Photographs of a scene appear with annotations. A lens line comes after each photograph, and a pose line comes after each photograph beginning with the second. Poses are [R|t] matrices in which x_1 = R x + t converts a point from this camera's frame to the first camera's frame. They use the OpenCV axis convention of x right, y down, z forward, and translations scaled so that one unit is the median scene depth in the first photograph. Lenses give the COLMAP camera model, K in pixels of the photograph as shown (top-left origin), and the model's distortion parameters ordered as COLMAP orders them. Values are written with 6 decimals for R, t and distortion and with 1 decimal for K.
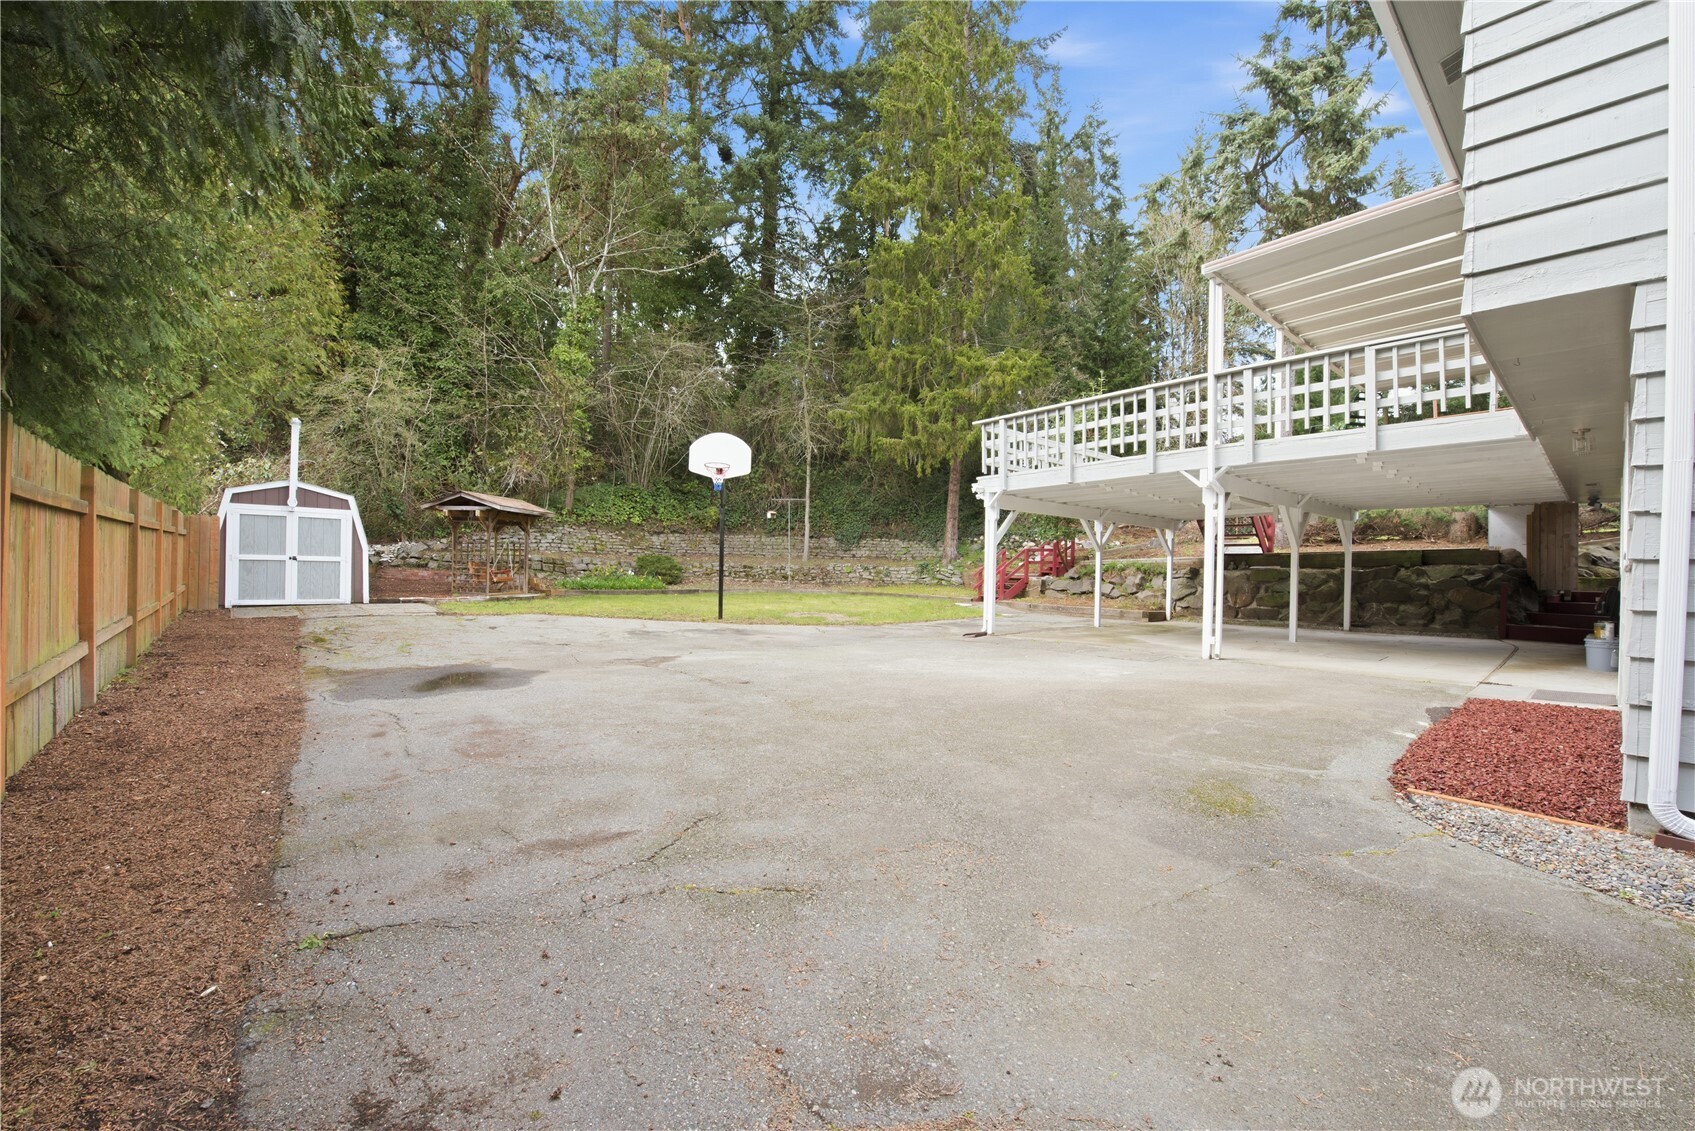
lens RADIAL K [[692.9, 0, 855.8], [0, 692.9, 570.2], [0, 0, 1]] dist [-0.008872, 0.000230]
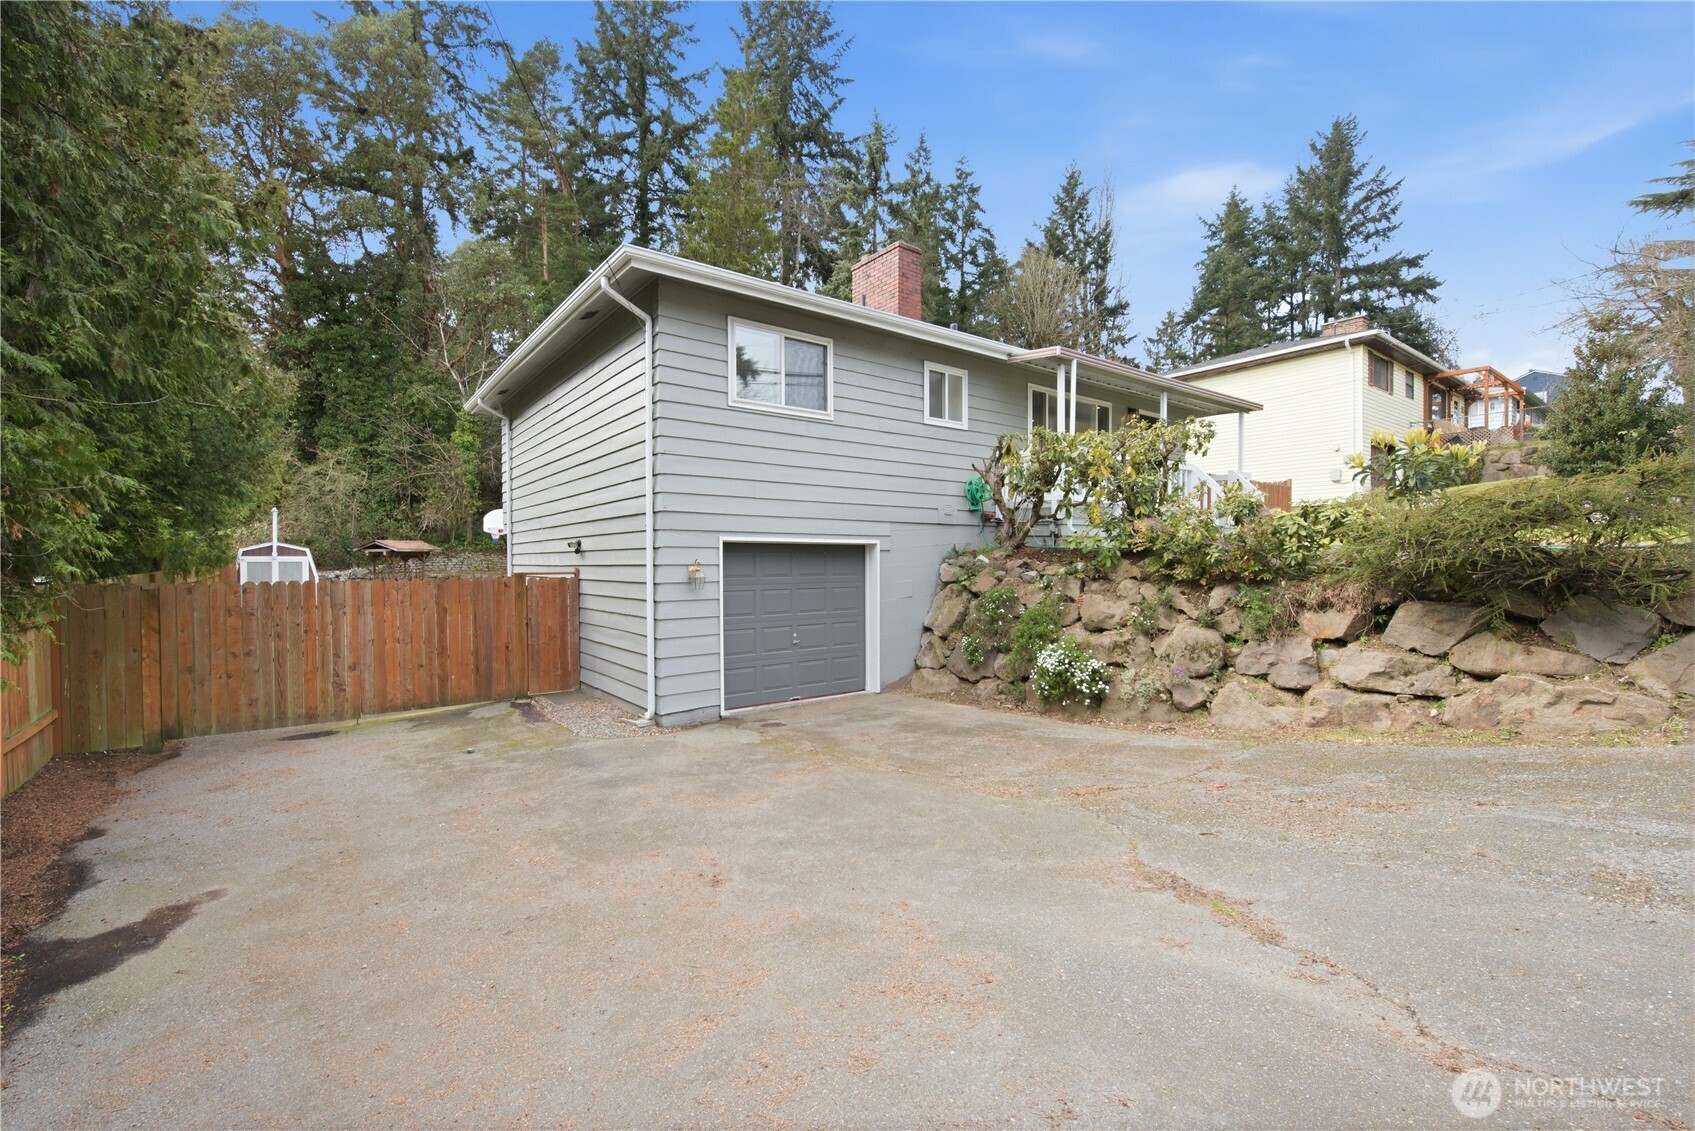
lens RADIAL K [[731.8, 0, 843.0], [0, 731.8, 571.0], [0, 0, 1]] dist [0.000465, 0.000082]
pose [[0.996862, -0.018098, -0.077063, 0.567758], [0.019079, 0.999746, 0.012011, -0.032962], [0.076826, -0.013444, 0.996954, -0.558437]]
